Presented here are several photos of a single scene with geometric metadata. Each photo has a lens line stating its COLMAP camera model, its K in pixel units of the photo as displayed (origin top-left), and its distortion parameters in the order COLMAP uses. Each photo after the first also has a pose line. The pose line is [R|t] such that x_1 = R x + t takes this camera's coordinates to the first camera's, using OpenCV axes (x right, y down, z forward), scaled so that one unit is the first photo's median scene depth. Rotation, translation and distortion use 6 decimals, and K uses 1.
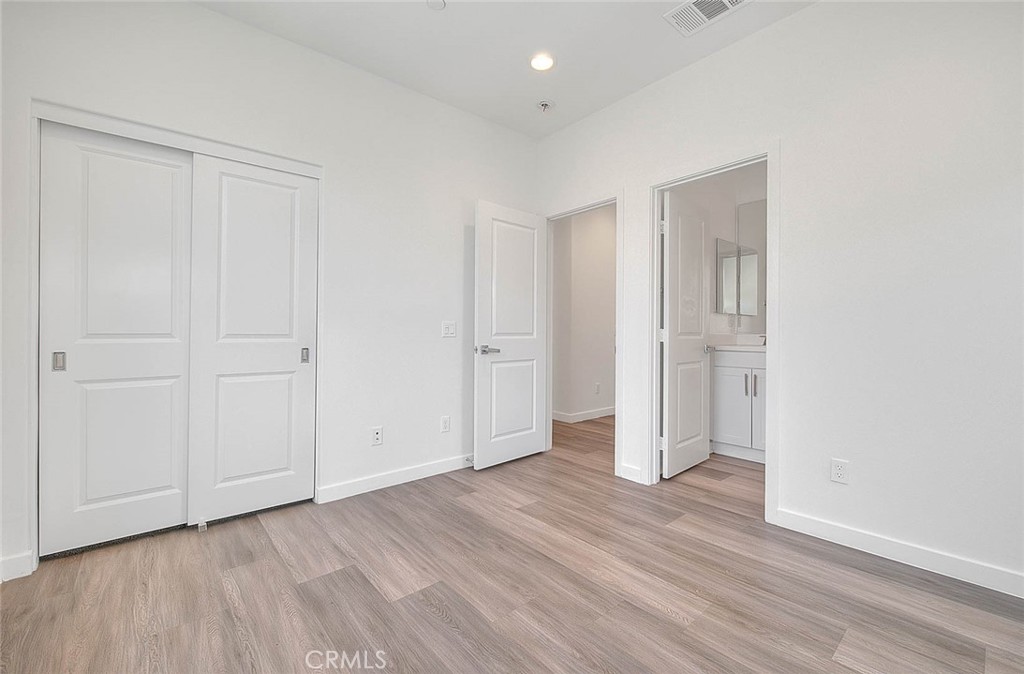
lens RADIAL K [[419.5, 0, 512.0], [0, 419.5, 337.0], [0, 0, 1]] dist [0.000362, 0.000030]
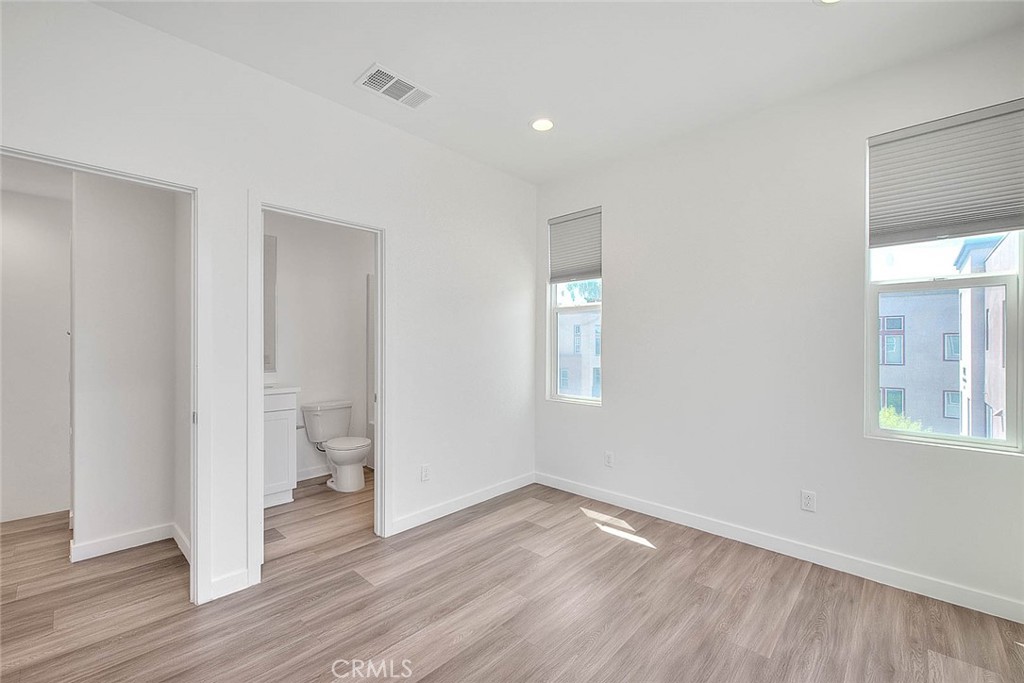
lens RADIAL K [[431.6, 0, 505.8], [0, 431.6, 347.7], [0, 0, 1]] dist [0.000757, -0.000409]
pose [[-0.113282, -0.004005, 0.993555, -0.667351], [0.004568, 0.999979, 0.004552, -0.107392], [-0.993552, 0.005055, -0.113262, 0.812356]]
